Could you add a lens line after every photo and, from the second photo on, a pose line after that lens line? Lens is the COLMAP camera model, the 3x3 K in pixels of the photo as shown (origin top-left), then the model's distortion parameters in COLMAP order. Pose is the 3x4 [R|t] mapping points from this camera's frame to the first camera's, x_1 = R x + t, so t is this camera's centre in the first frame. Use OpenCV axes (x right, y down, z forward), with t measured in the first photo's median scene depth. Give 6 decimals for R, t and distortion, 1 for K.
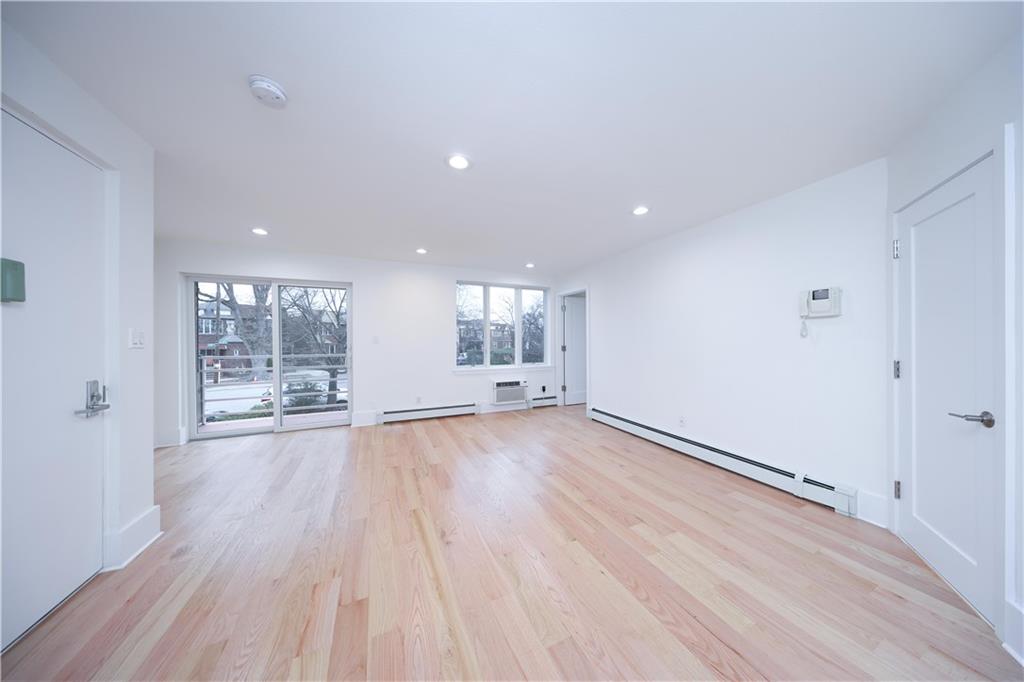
lens RADIAL K [[292.8, 0, 511.0], [0, 292.8, 339.4], [0, 0, 1]] dist [0.000999, -0.000237]
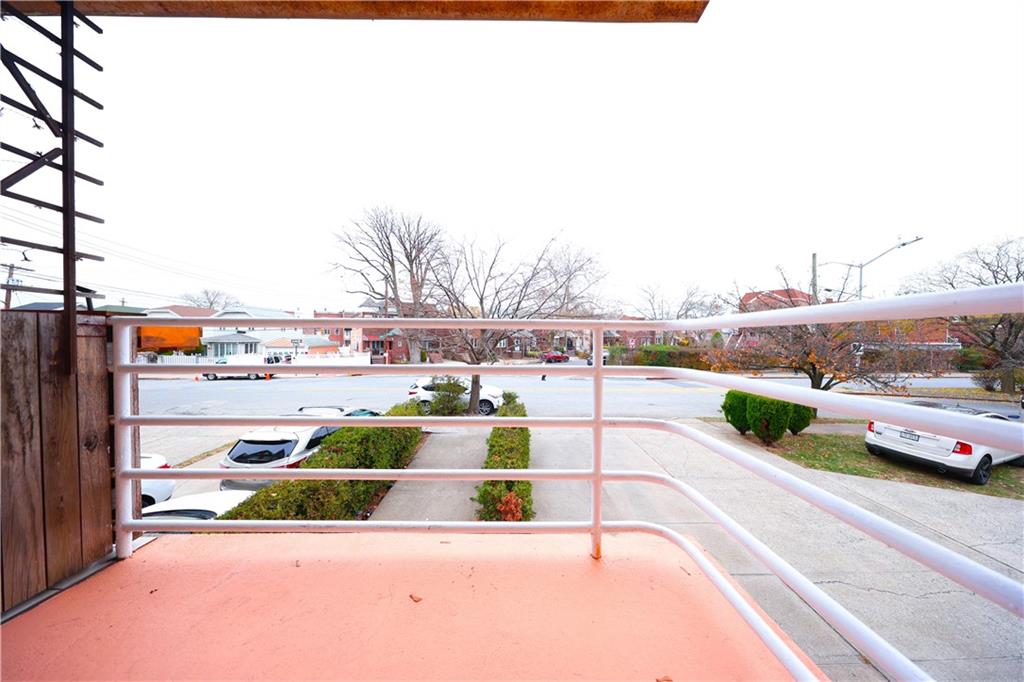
lens RADIAL K [[292.8, 0, 510.7], [0, 292.8, 339.8], [0, 0, 1]] dist [0.000999, -0.000237]
pose [[0.916556, 0.010119, -0.399777, -0.929268], [-0.005094, 0.999894, 0.013629, 0.120130], [0.399873, -0.010456, 0.916511, 1.395850]]
